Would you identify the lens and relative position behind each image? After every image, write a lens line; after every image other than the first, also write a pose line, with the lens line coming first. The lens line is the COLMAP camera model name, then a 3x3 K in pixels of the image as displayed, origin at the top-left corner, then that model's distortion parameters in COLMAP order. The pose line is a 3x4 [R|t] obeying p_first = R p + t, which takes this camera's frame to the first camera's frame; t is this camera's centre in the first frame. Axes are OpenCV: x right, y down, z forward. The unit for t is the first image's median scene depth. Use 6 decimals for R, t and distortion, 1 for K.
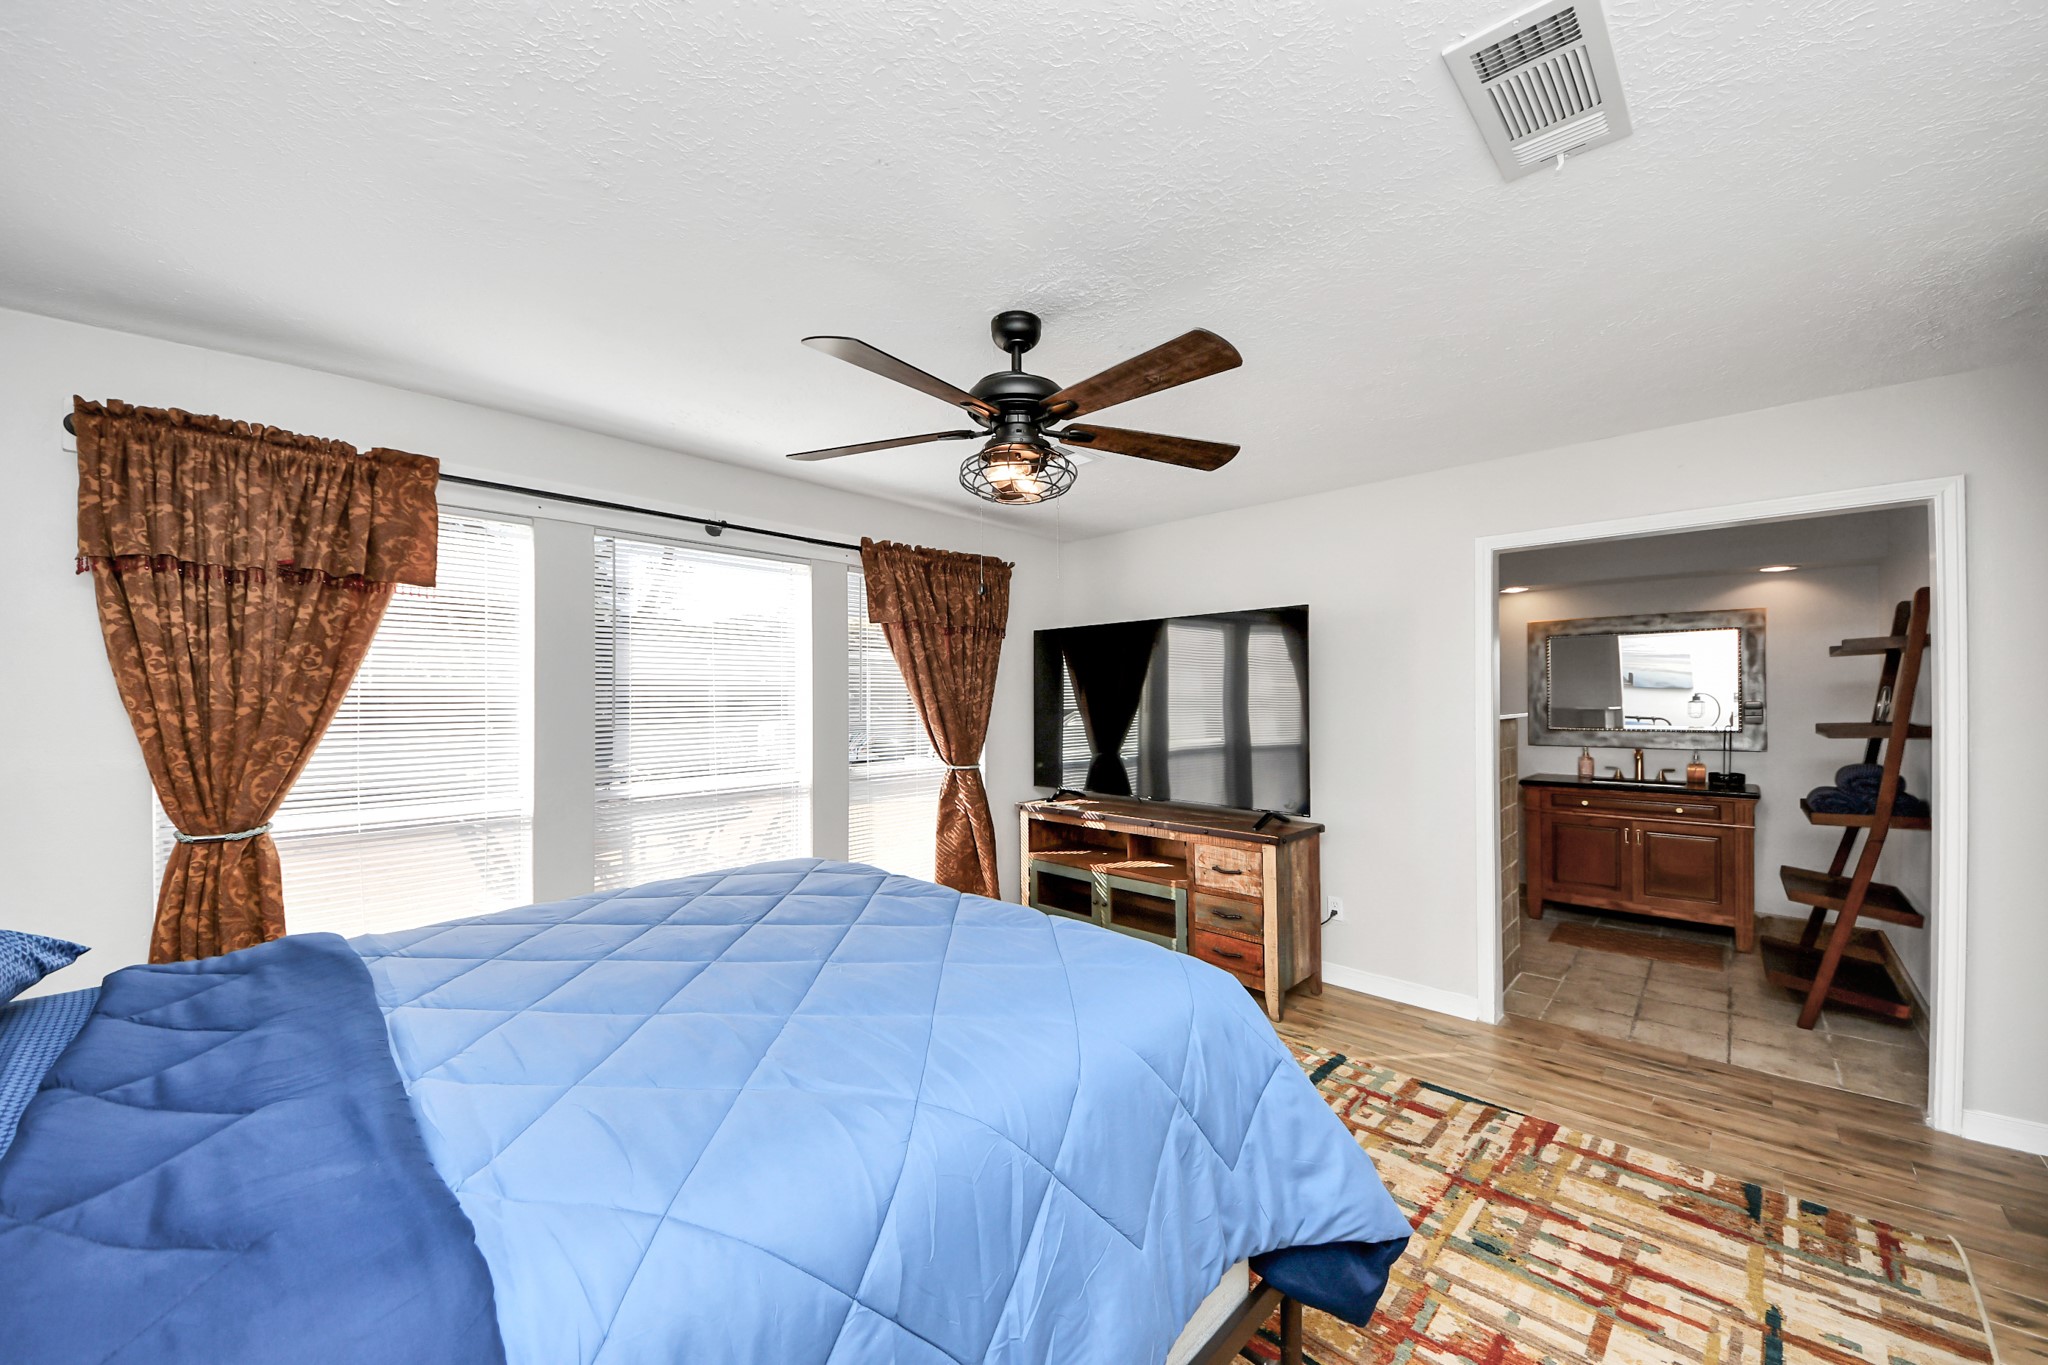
lens RADIAL K [[762.0, 0, 1021.9], [0, 762.0, 691.9], [0, 0, 1]] dist [0.015951, 0.000016]
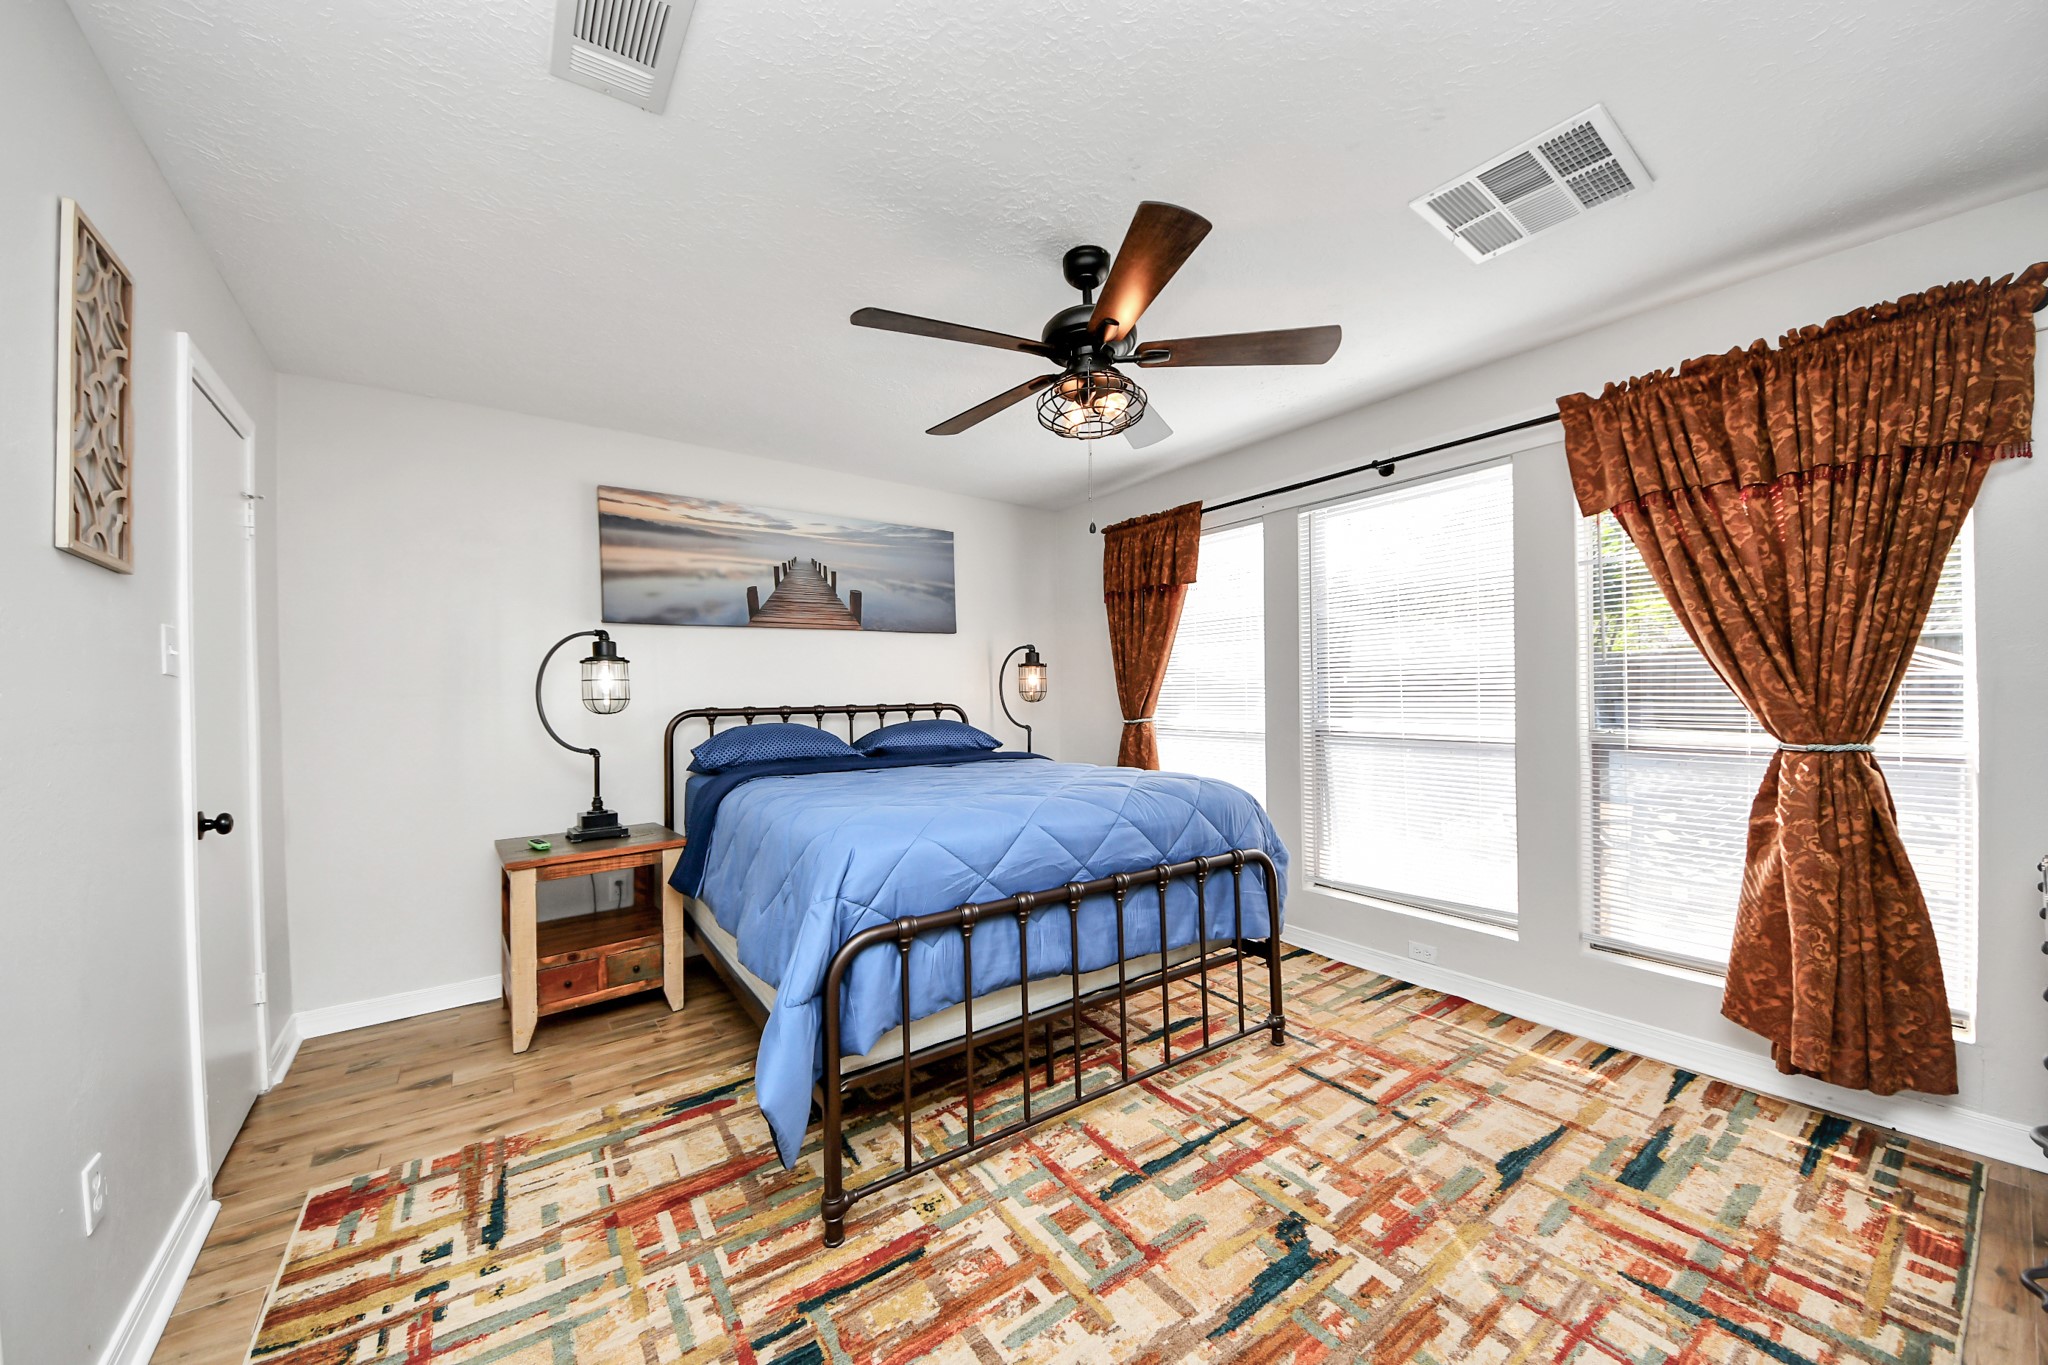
lens RADIAL K [[724.9, 0, 1022.8], [0, 724.9, 692.4], [0, 0, 1]] dist [0.045696, -0.032258]
pose [[-0.197210, 0.012291, -0.980284, 0.735087], [0.022863, 0.999707, 0.007935, 0.068019], [0.980095, -0.020847, -0.197433, 0.851413]]
